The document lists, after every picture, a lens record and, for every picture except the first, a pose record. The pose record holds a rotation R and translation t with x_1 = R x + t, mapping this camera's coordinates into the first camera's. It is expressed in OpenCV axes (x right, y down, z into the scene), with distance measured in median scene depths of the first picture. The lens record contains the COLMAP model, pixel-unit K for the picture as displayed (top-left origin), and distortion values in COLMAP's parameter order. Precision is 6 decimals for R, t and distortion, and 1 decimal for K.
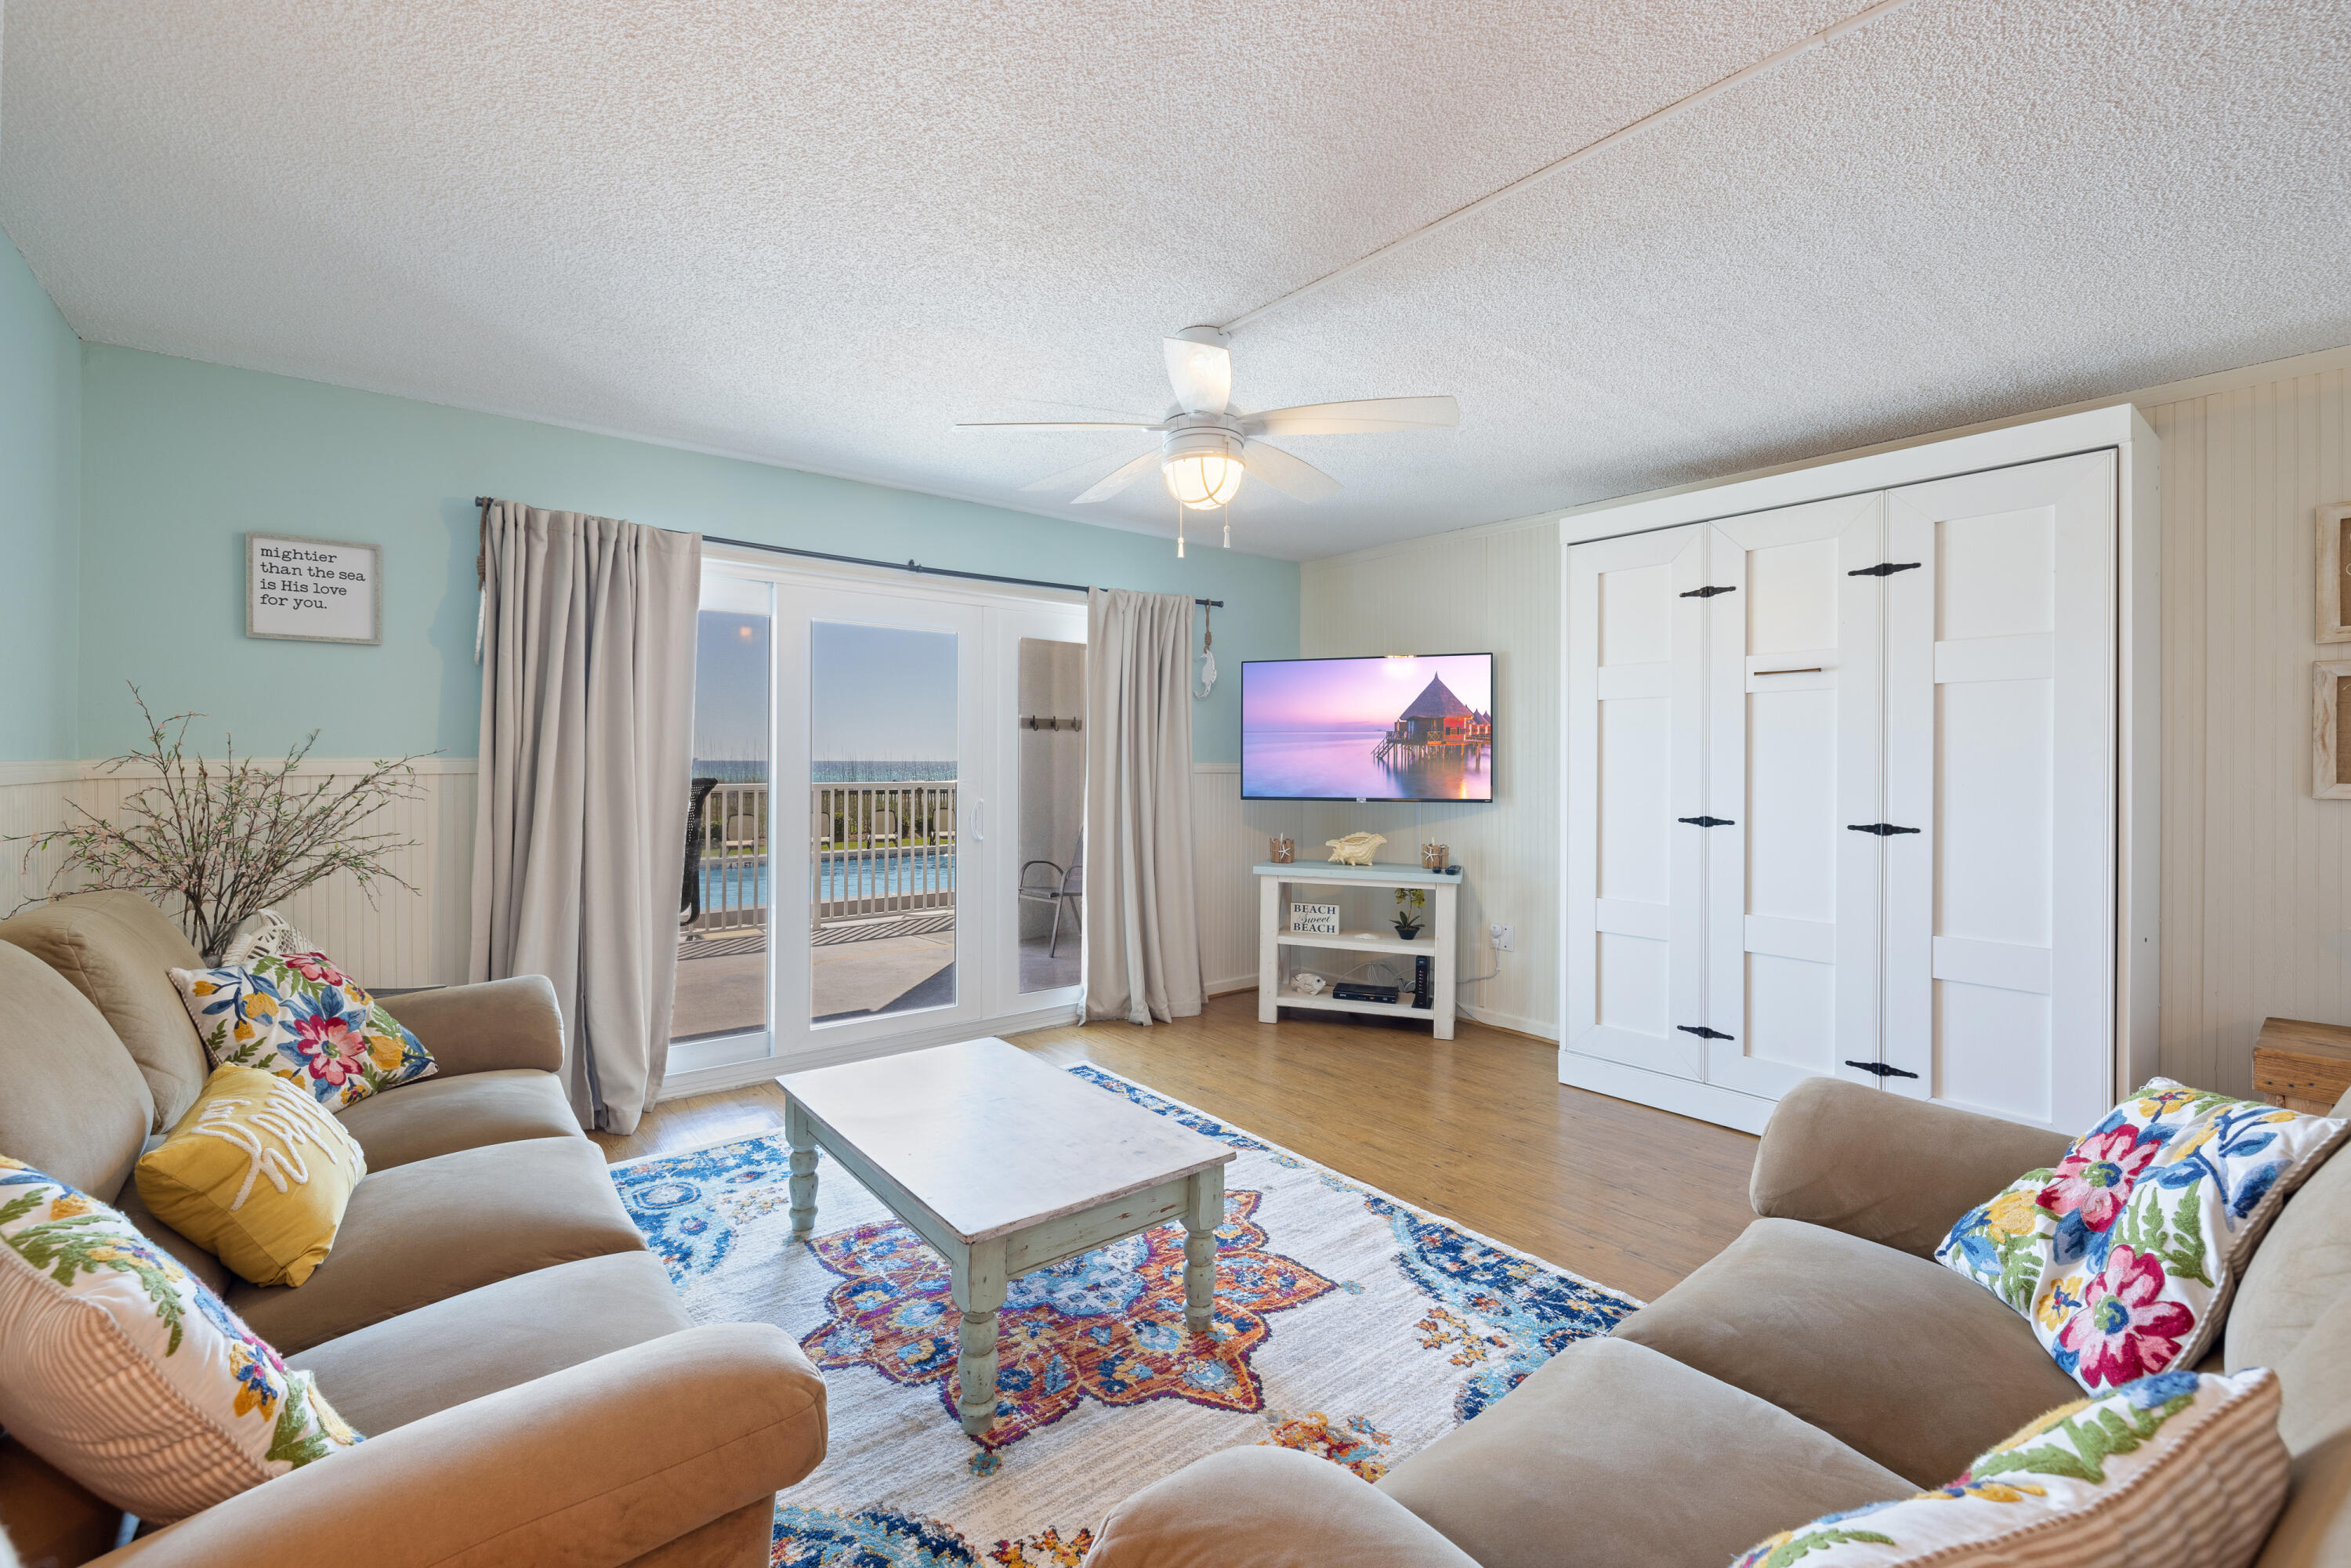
lens RADIAL K [[969.9, 0, 1176.6], [0, 969.9, 760.3], [0, 0, 1]] dist [-0.003721, -0.001051]
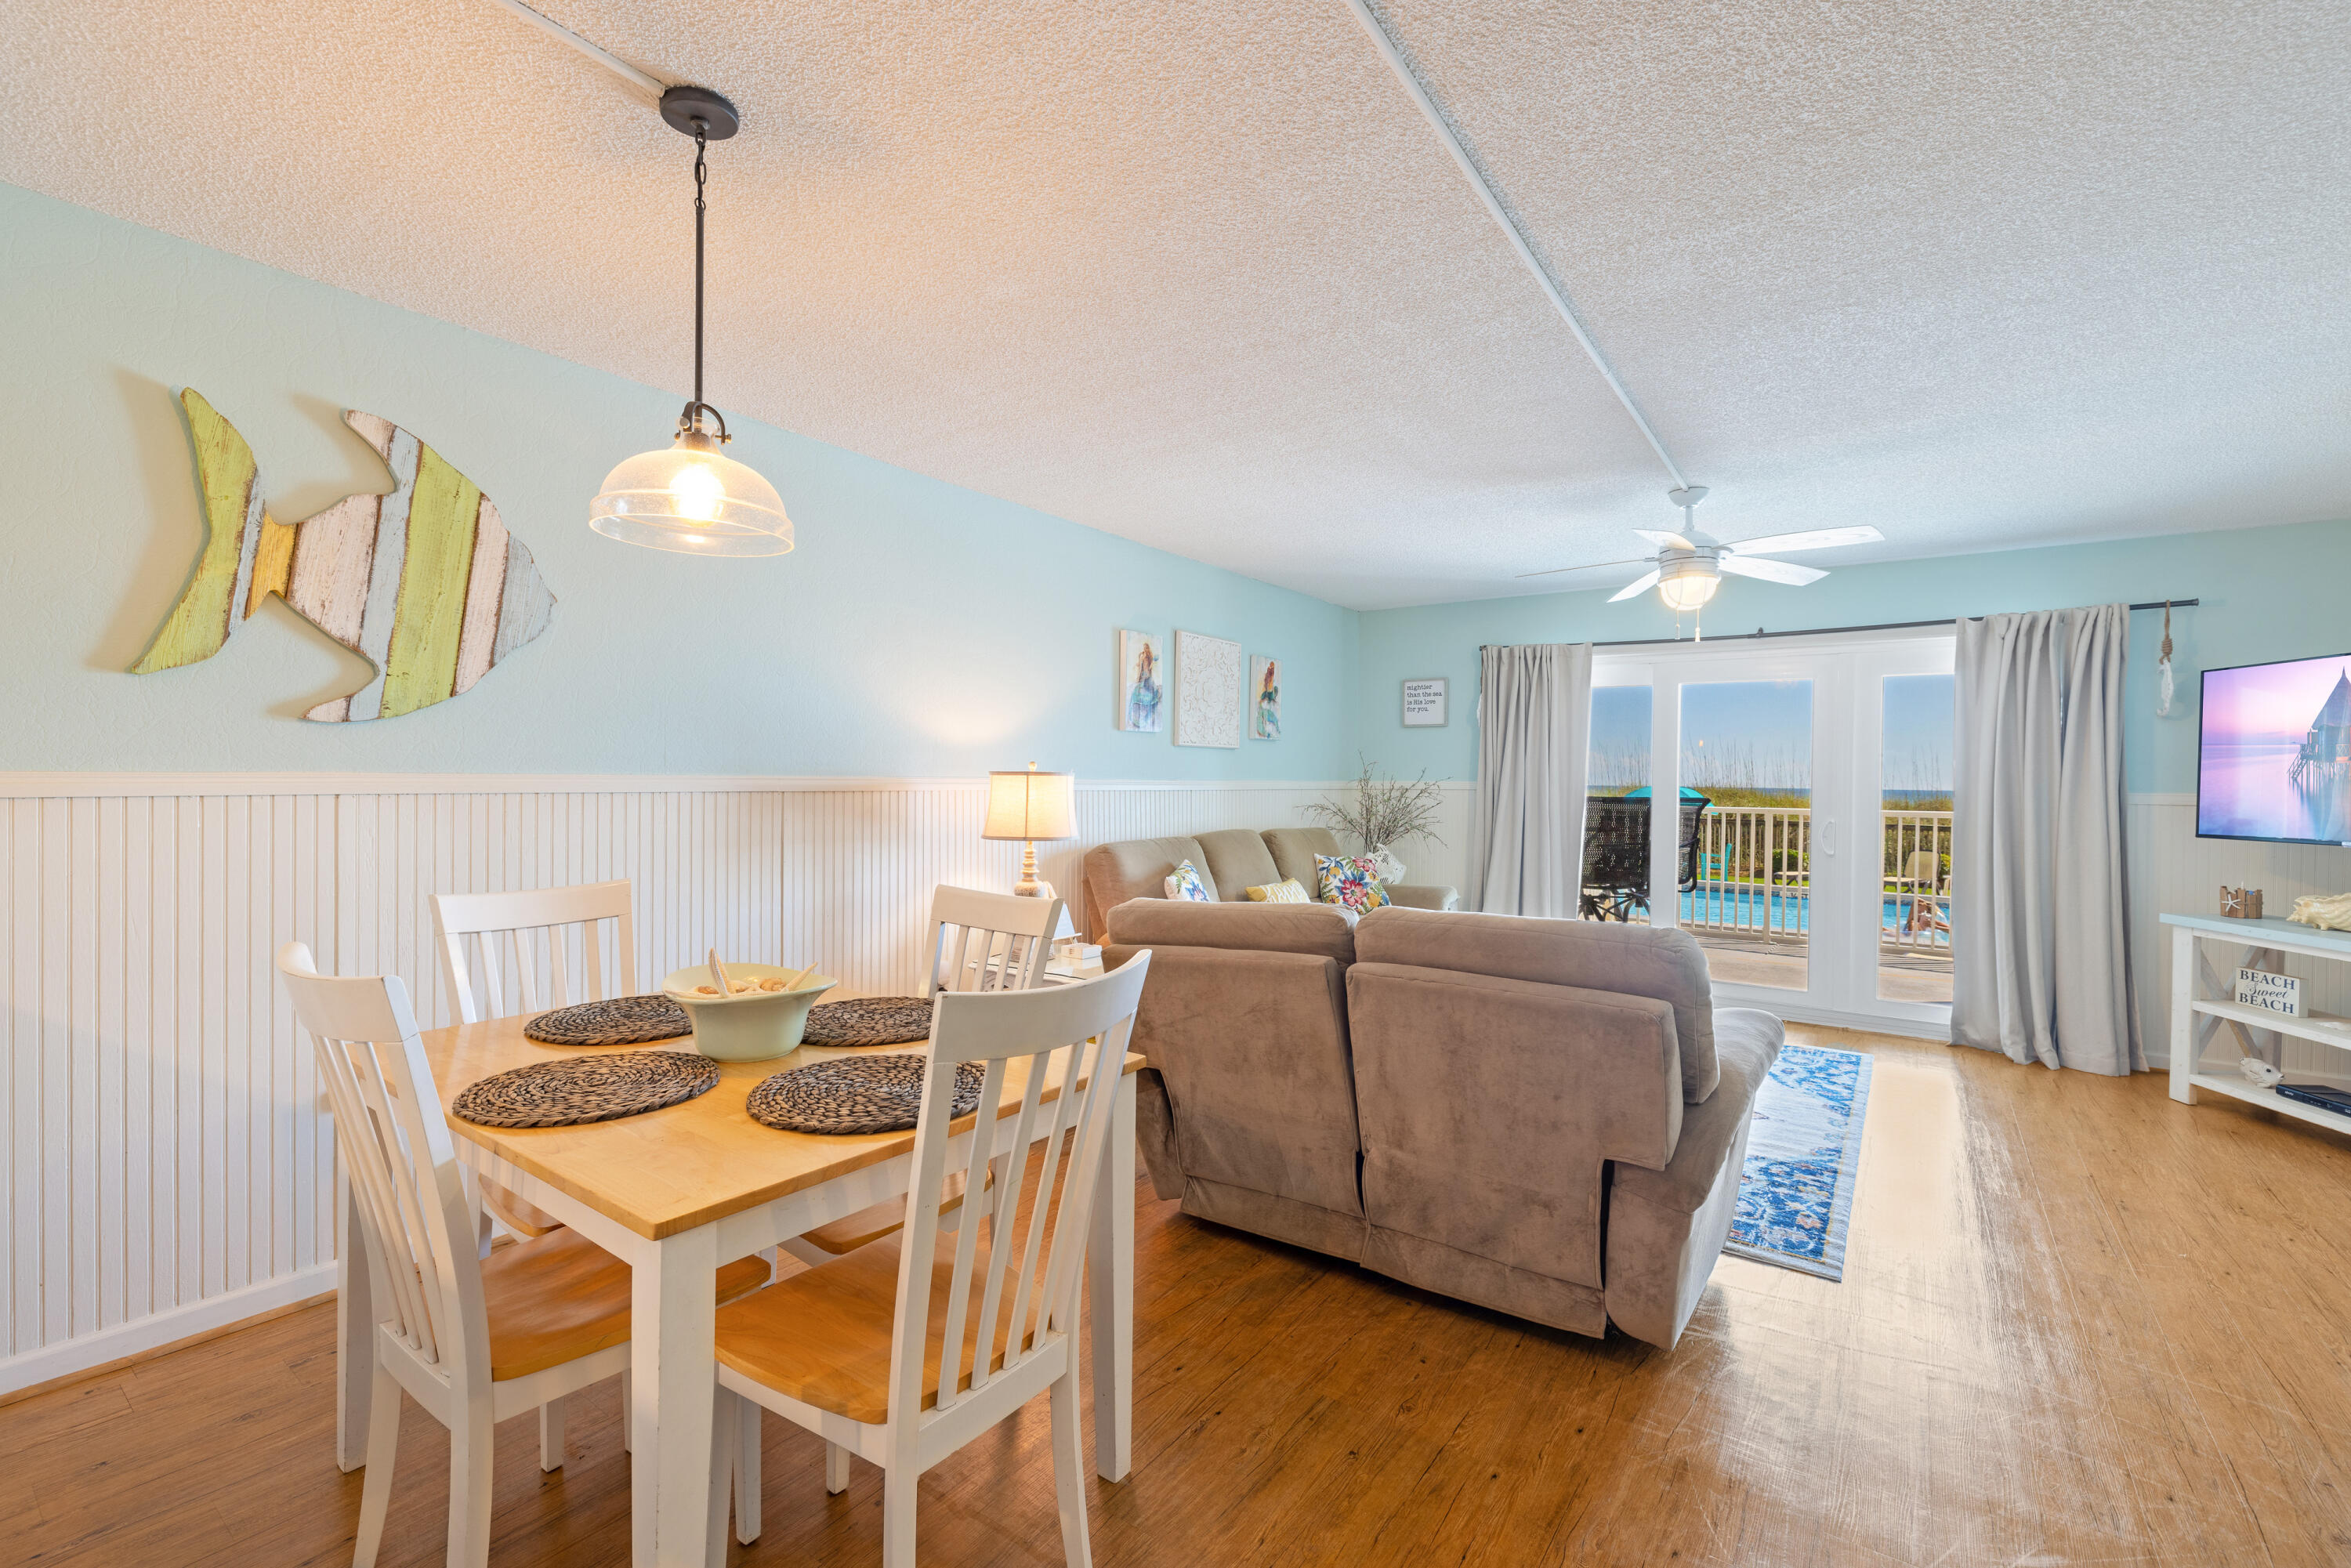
lens RADIAL K [[1027.1, 0, 1185.4], [0, 1027.1, 786.4], [0, 0, 1]] dist [-0.015902, 0.002929]
pose [[0.267330, 0.007246, -0.963578, 1.059903], [-0.013179, 0.999906, 0.003863, 0.007250], [0.963515, 0.011666, 0.267400, -0.107681]]
